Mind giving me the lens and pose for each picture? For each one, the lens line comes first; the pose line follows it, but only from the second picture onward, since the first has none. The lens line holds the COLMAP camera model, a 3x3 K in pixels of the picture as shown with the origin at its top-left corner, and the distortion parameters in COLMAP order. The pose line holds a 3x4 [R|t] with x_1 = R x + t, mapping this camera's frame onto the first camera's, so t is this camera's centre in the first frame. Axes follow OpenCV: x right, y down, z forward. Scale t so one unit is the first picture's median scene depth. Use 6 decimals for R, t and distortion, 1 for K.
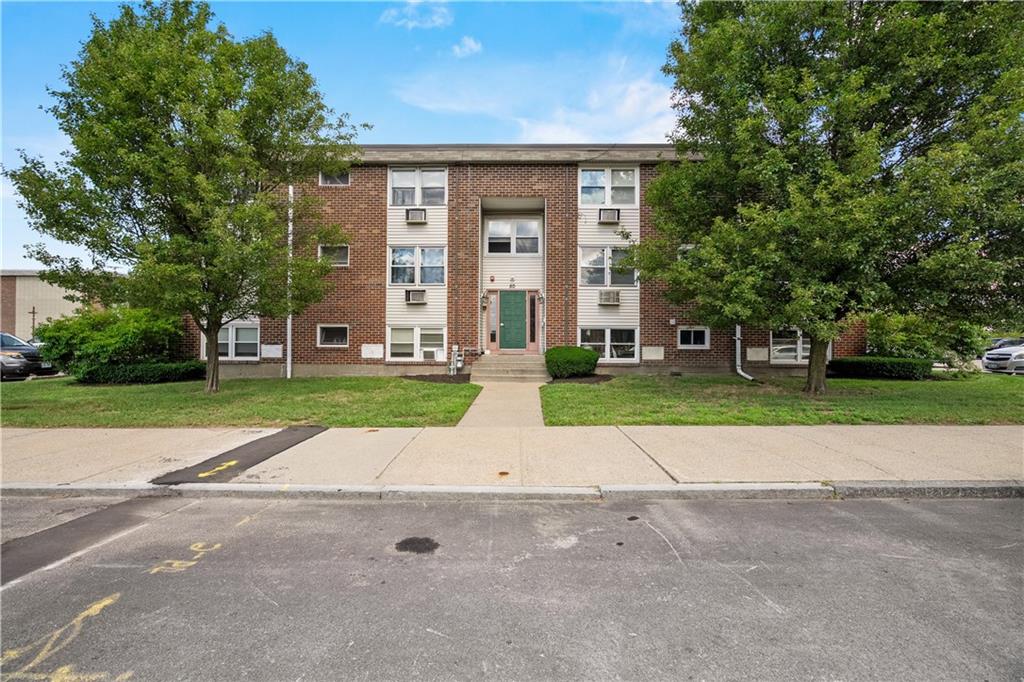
lens RADIAL K [[464.5, 0, 512.0], [0, 464.5, 341.0], [0, 0, 1]] dist [-0.005147, 0.000628]
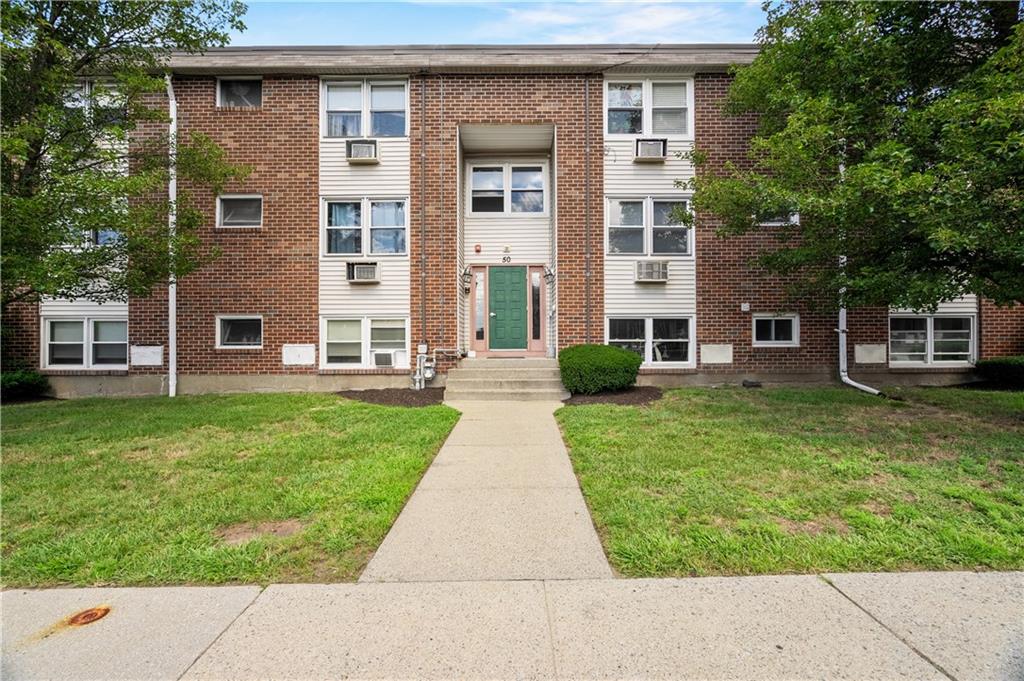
lens RADIAL K [[464.5, 0, 512.0], [0, 464.5, 340.5], [0, 0, 1]] dist [-0.005147, 0.000628]
pose [[0.999801, -0.008597, 0.017987, -0.005399], [0.008551, 0.999960, 0.002640, 0.002504], [-0.018009, -0.002486, 0.999835, 0.327114]]
